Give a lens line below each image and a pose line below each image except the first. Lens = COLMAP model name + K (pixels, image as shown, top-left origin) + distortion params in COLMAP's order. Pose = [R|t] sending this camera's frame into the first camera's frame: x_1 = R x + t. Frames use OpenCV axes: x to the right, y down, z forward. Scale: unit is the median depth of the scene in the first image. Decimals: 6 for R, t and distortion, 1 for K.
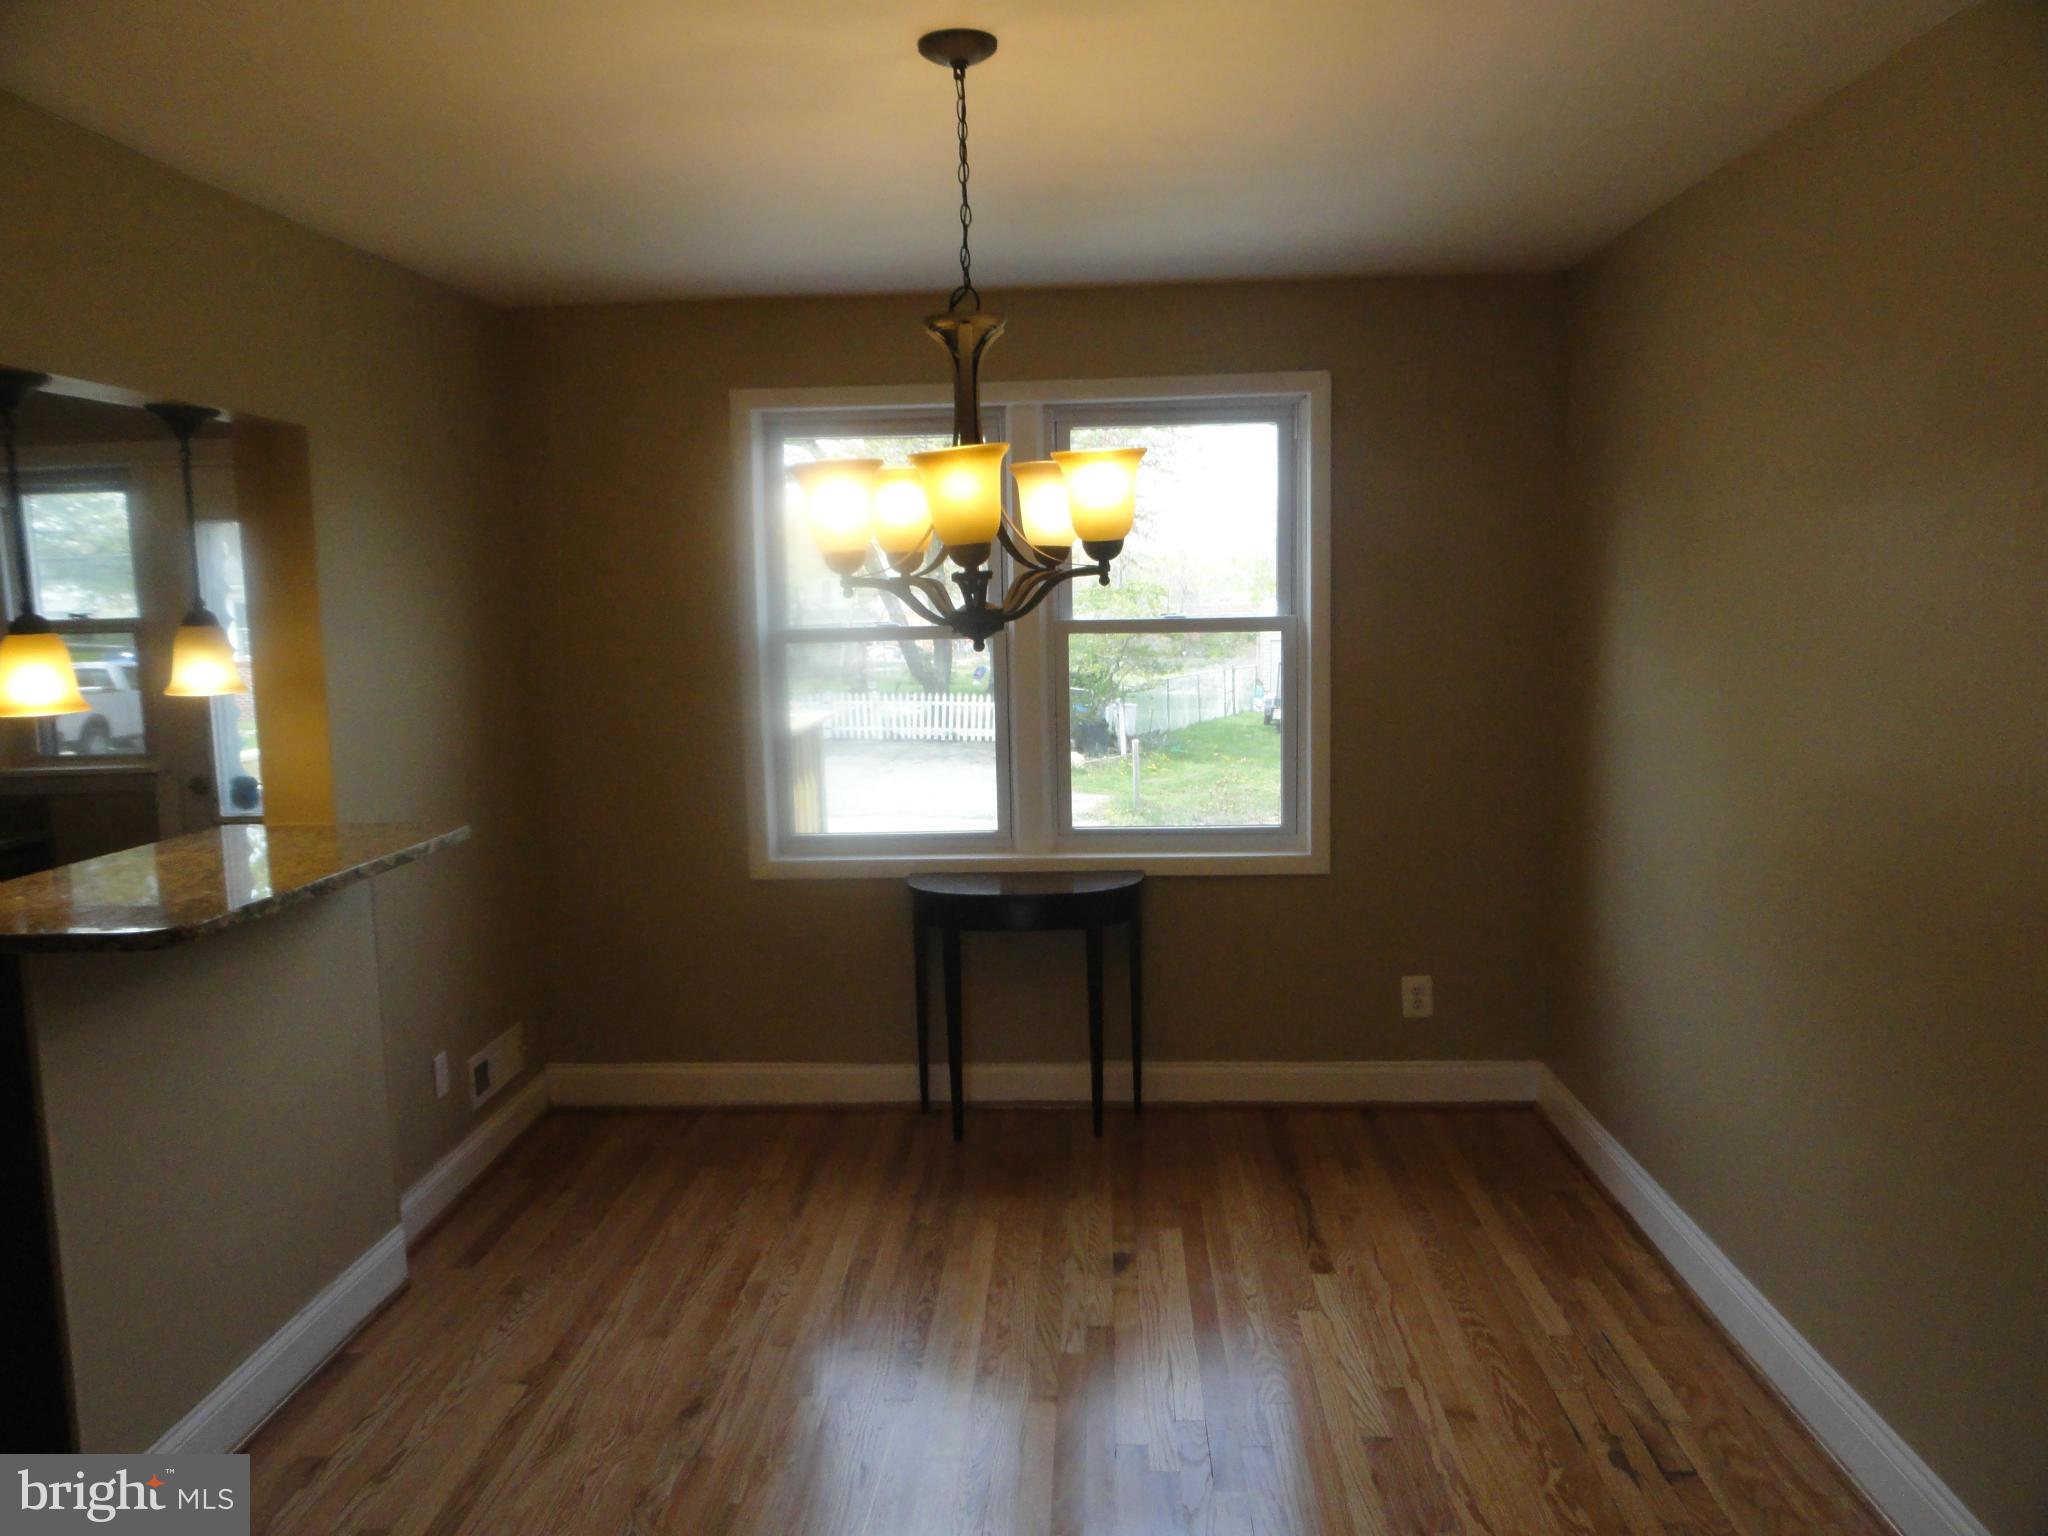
lens RADIAL K [[1430.4, 0, 1023.2], [0, 1430.4, 779.0], [0, 0, 1]] dist [-0.001639, -0.000802]
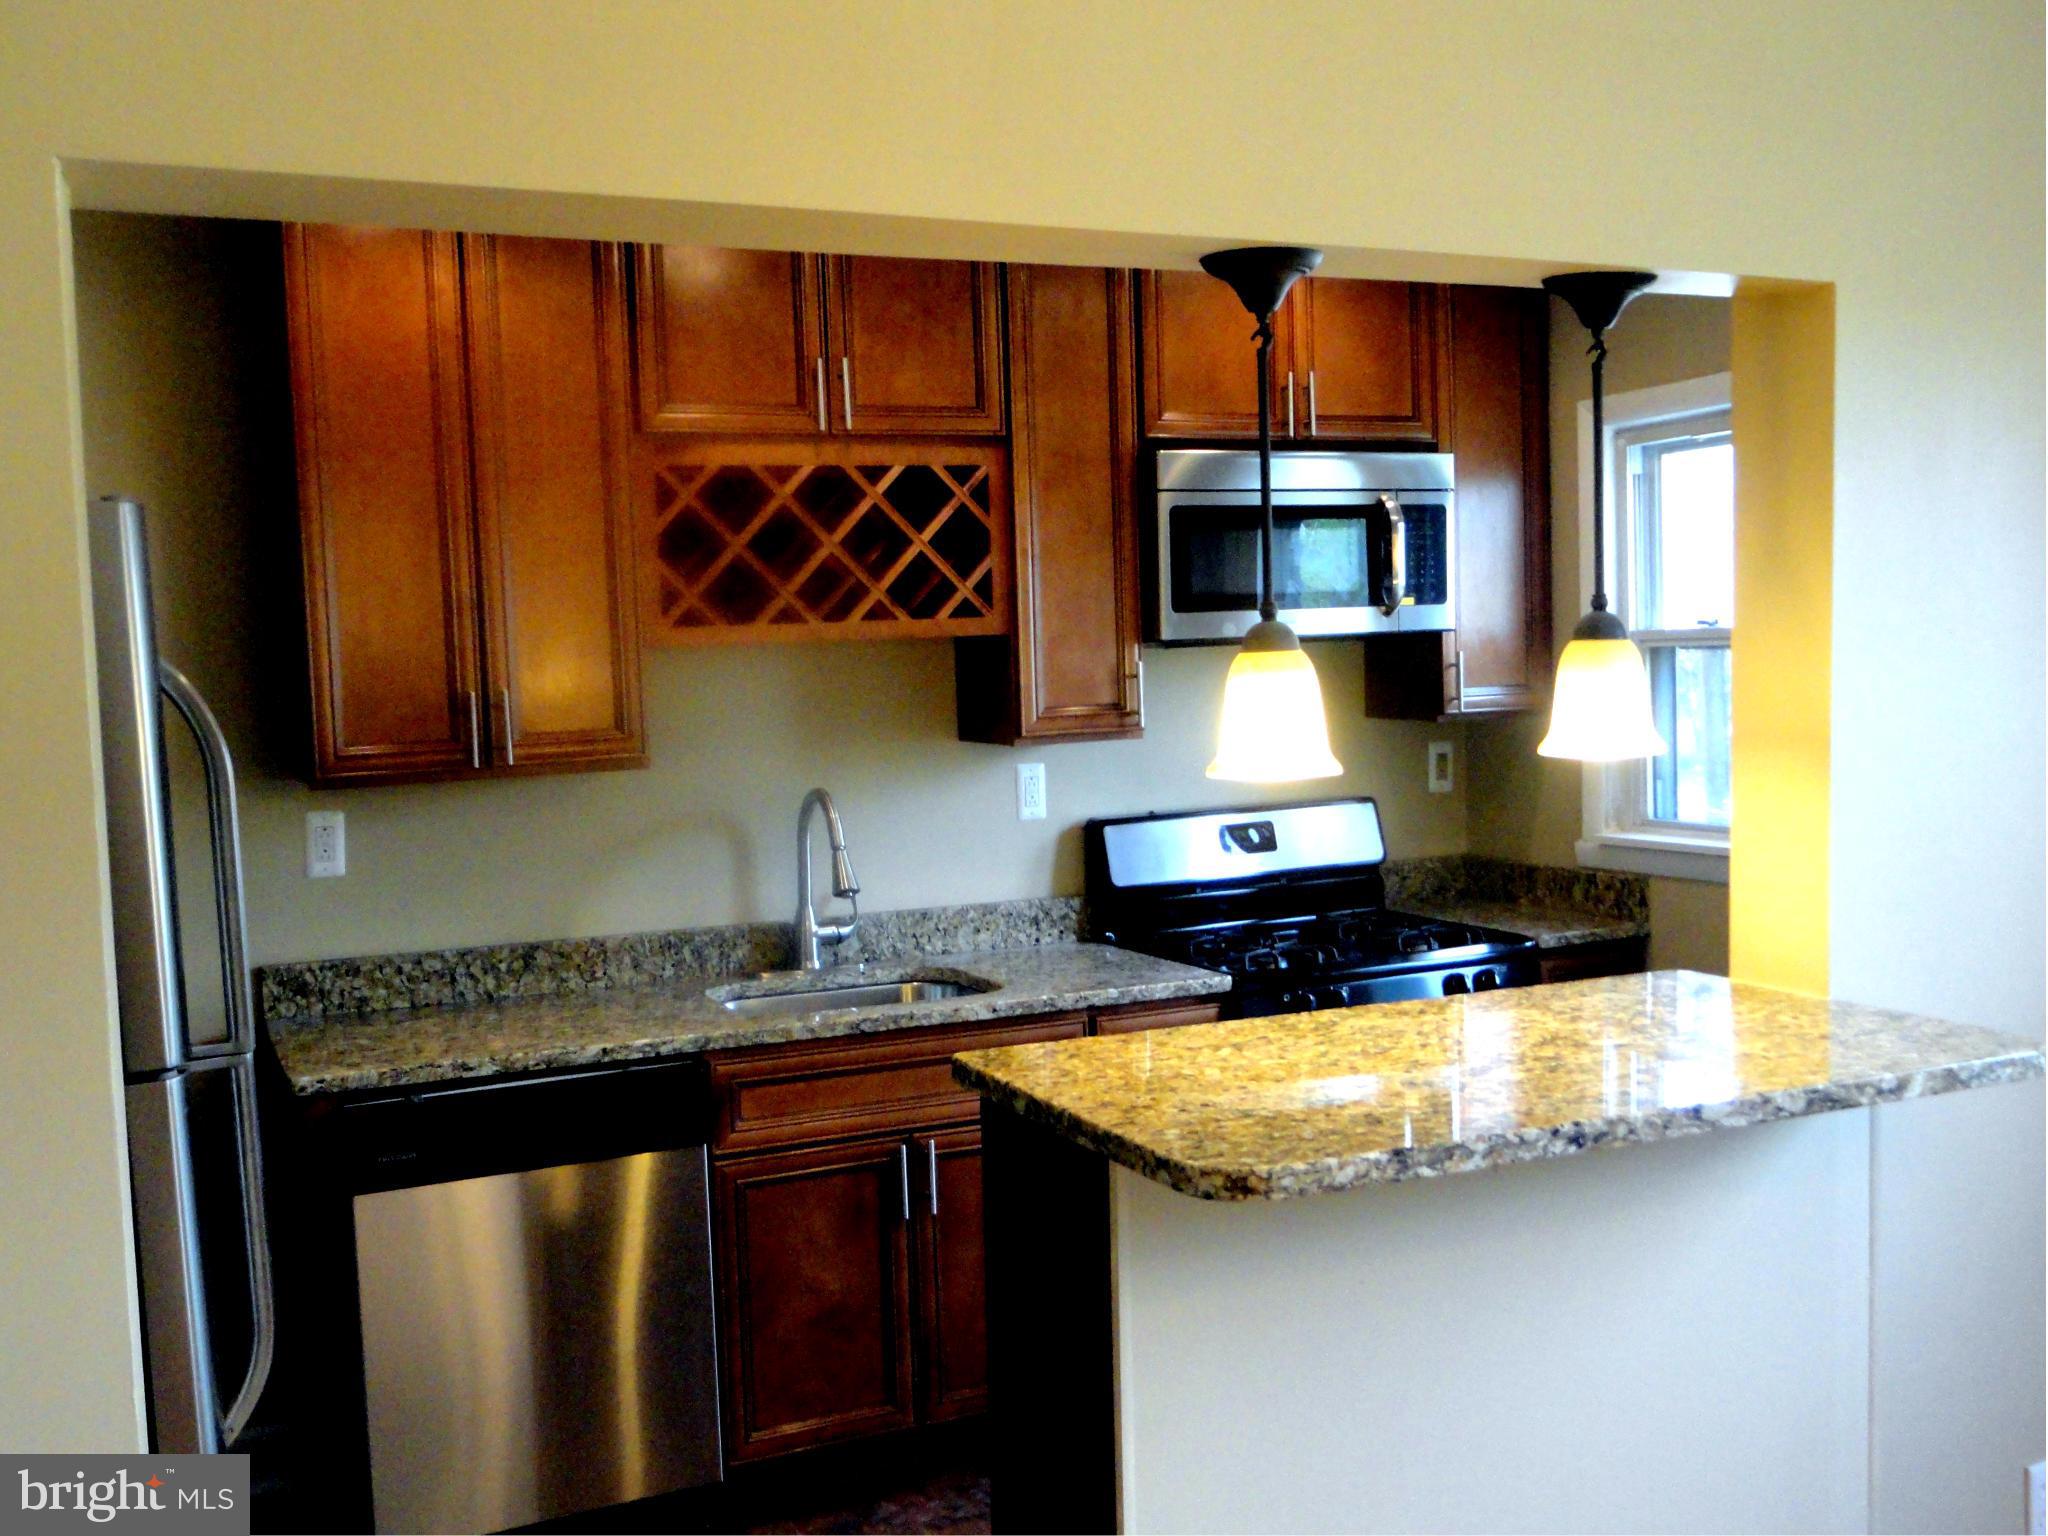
lens RADIAL K [[1948.2, 0, 1023.5], [0, 1948.2, 792.3], [0, 0, 1]] dist [-0.009652, 0.002283]
pose [[0.465302, 0.081918, -0.881353, 0.021253], [-0.101763, 0.994057, 0.038668, -0.034759], [0.879283, 0.071697, 0.470873, 0.281342]]
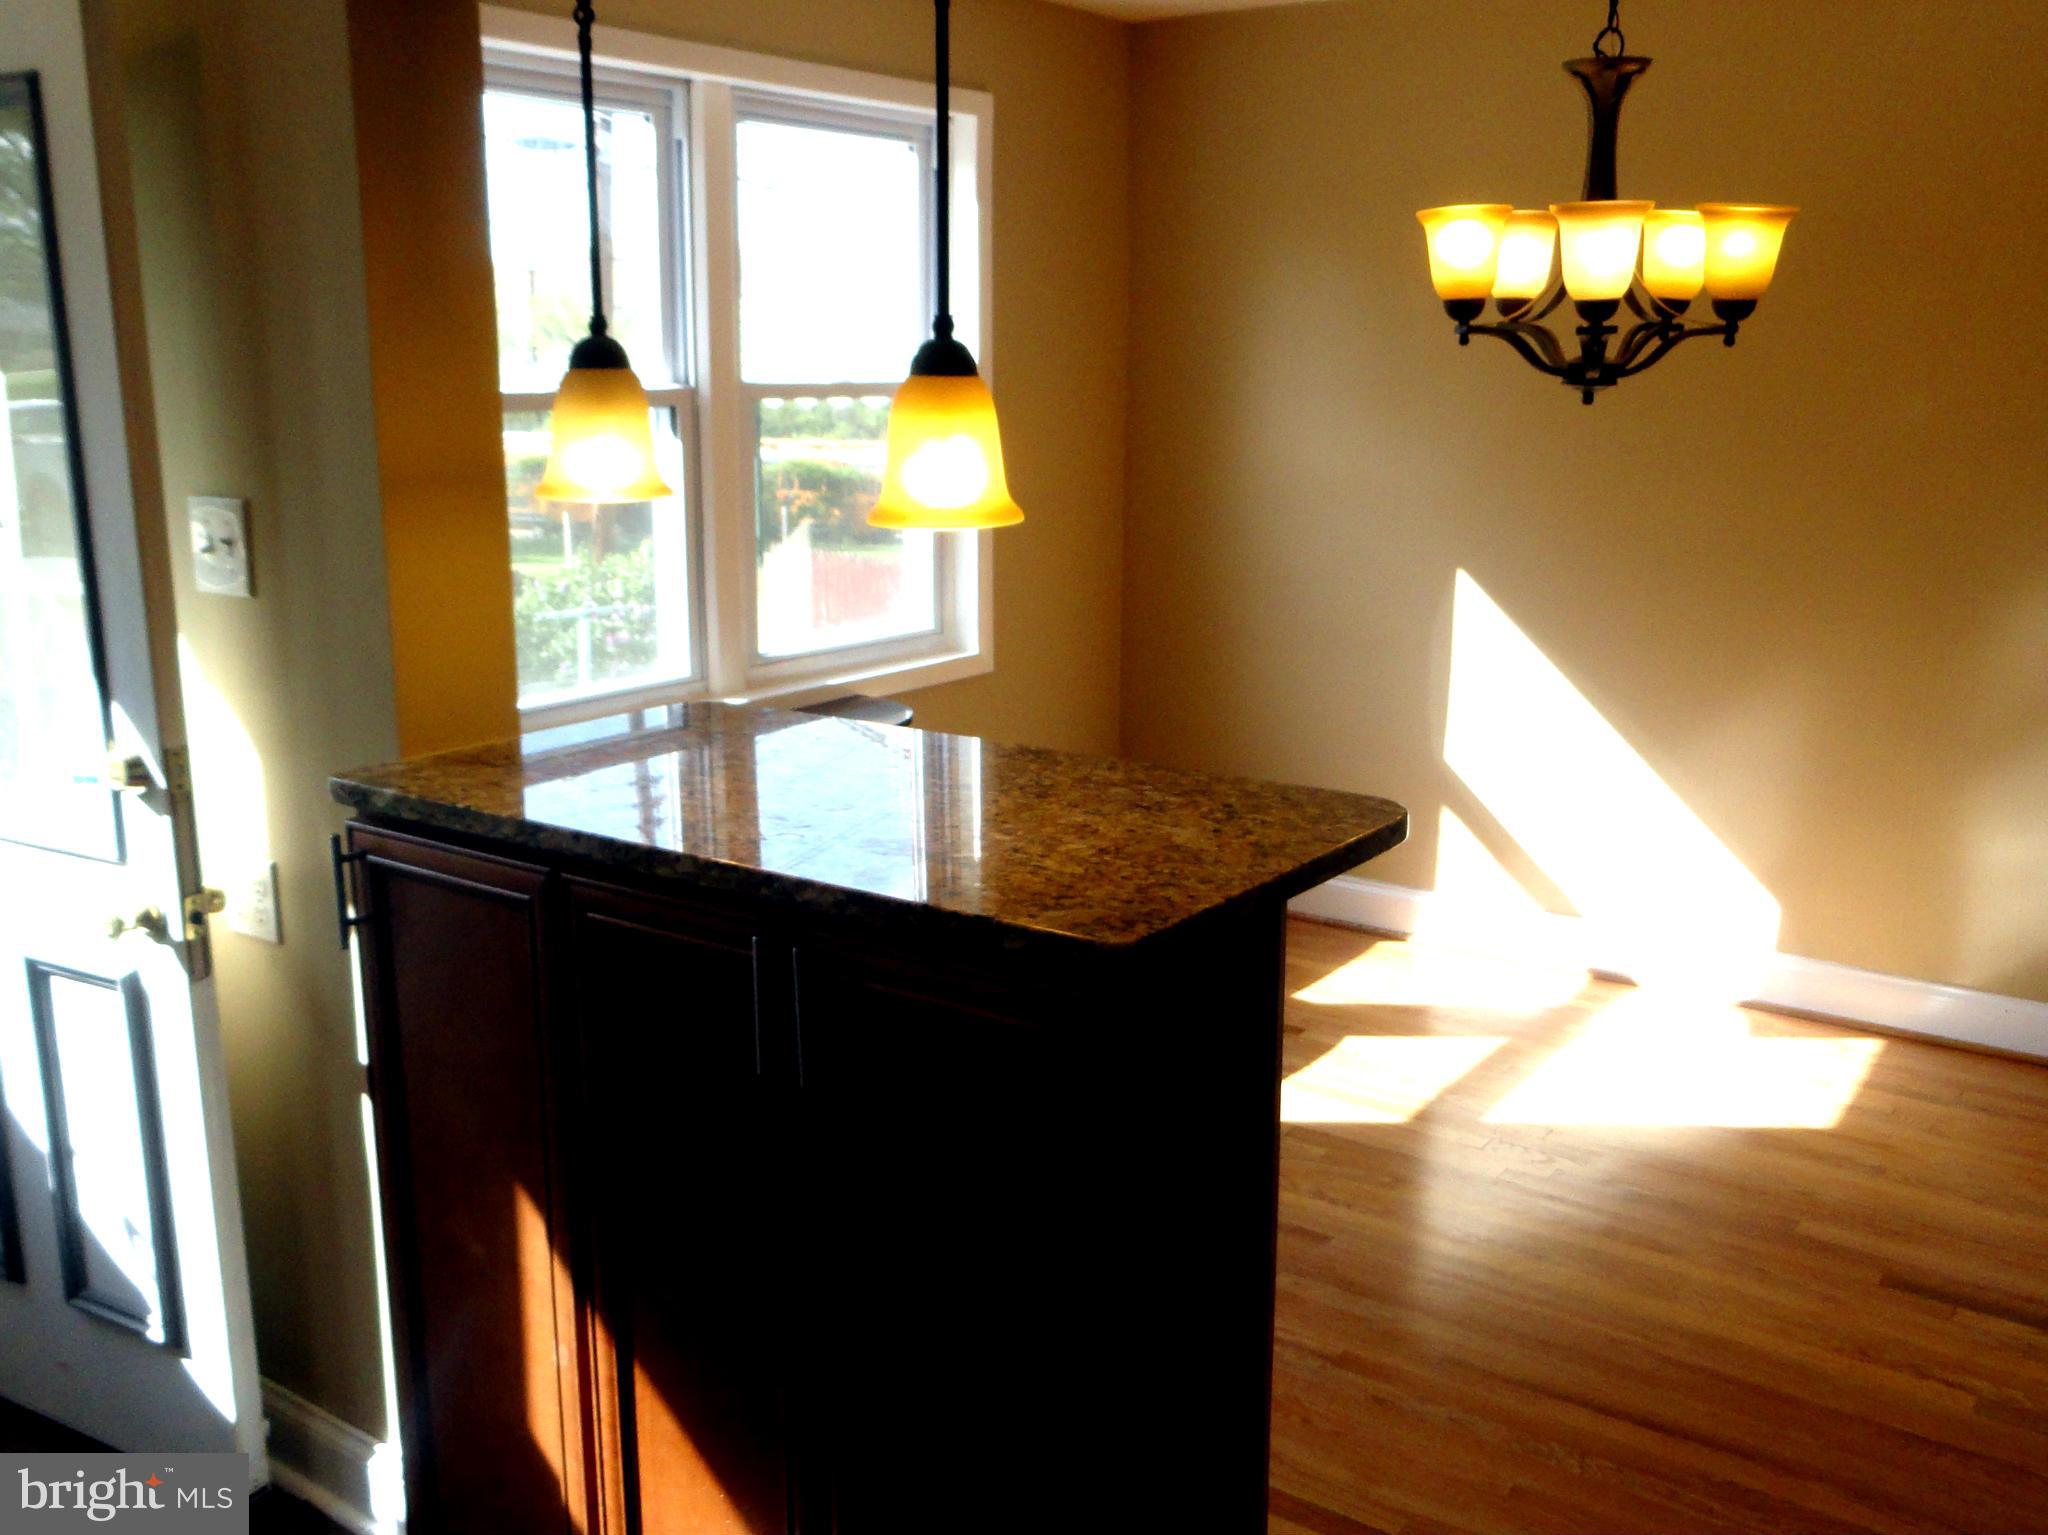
lens RADIAL K [[1977.7, 0, 1024.0], [0, 1977.7, 767.5], [0, 0, 1]] dist [-0.010996, 0.026929]
pose [[0.540168, -0.154471, 0.827259, -0.759054], [0.093589, 0.987938, 0.123364, -0.024786], [-0.836337, 0.010785, 0.548109, 0.322839]]
